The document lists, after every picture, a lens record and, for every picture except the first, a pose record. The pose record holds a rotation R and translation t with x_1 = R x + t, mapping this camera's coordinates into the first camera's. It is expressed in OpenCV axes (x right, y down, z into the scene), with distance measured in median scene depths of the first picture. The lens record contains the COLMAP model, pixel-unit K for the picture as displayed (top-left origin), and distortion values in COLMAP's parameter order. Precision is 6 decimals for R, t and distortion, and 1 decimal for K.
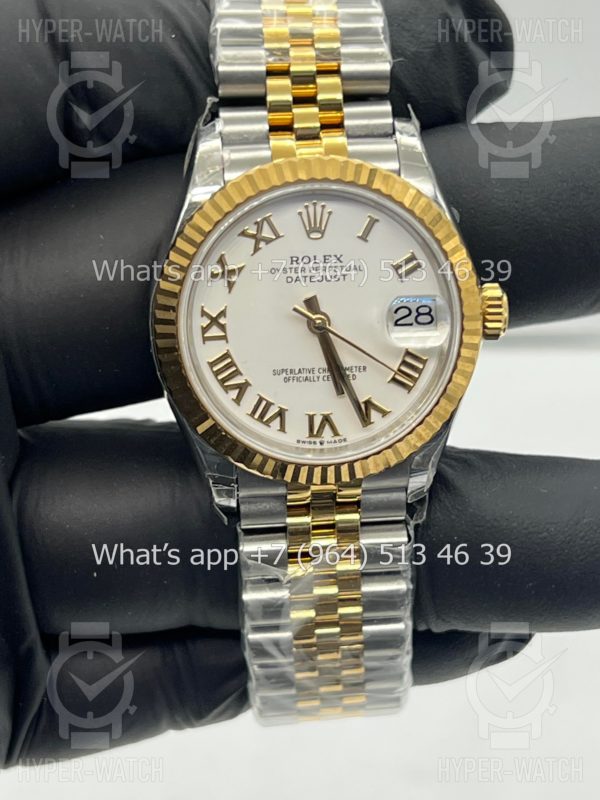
lens RADIAL K [[1821.6, 0, 291.7], [0, 1821.6, 398.8], [0, 0, 1]] dist [0.134200, 0.000000]
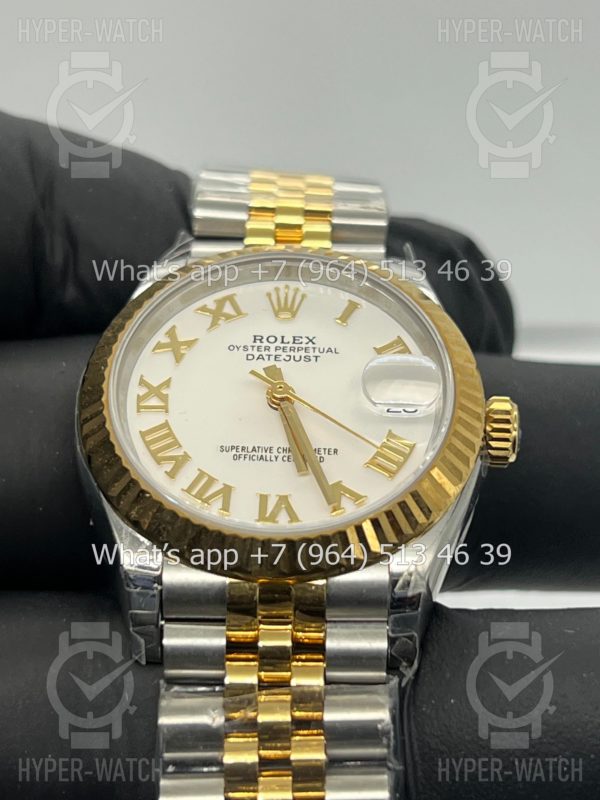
lens RADIAL K [[1821.6, 0, 301.3], [0, 1821.6, 403.2], [0, 0, 1]] dist [0.134200, 0.000000]
pose [[0.996100, 0.017942, -0.086382, 0.093007], [-0.070750, 0.747391, -0.660606, 0.491786], [0.052709, 0.664142, 0.745746, 0.391978]]
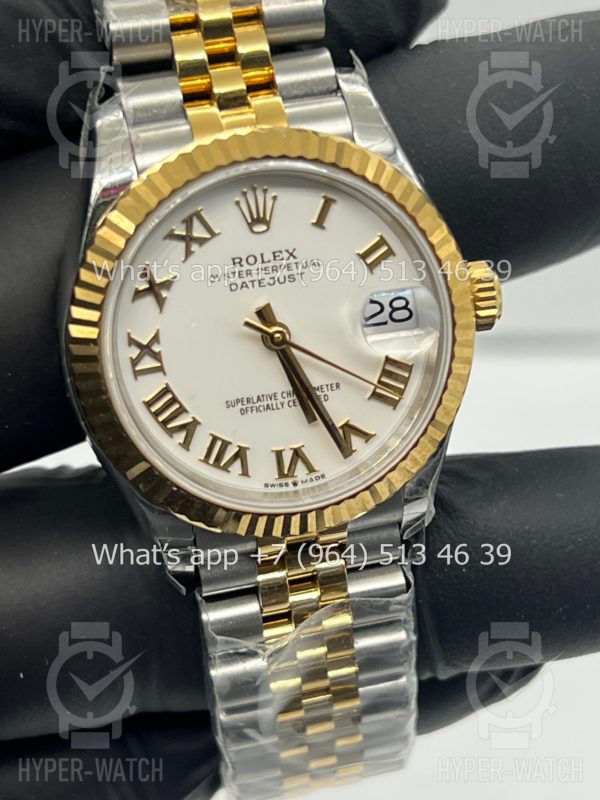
lens RADIAL K [[1821.6, 0, 301.9], [0, 1821.6, 401.4], [0, 0, 1]] dist [0.134200, 0.000000]
pose [[0.987555, -0.119538, 0.102208, -0.058394], [0.114359, 0.991909, 0.055130, -0.055618], [-0.107971, -0.042755, 0.993234, 0.202426]]
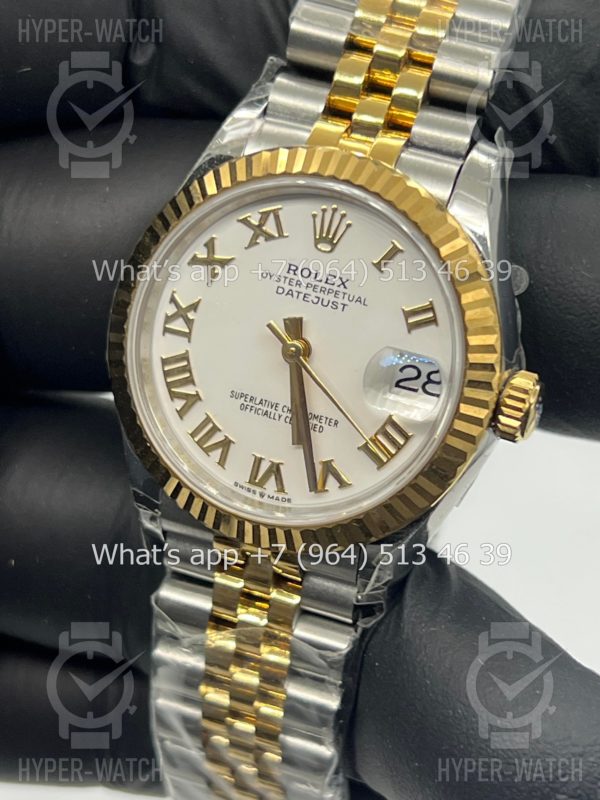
lens RADIAL K [[1821.6, 0, 296.5], [0, 1821.6, 401.4], [0, 0, 1]] dist [0.134200, 0.000000]
pose [[0.905263, 0.297599, -0.303206, 0.264159], [-0.308306, 0.951197, 0.013117, -0.030789], [0.292312, 0.081606, 0.952835, 0.227633]]
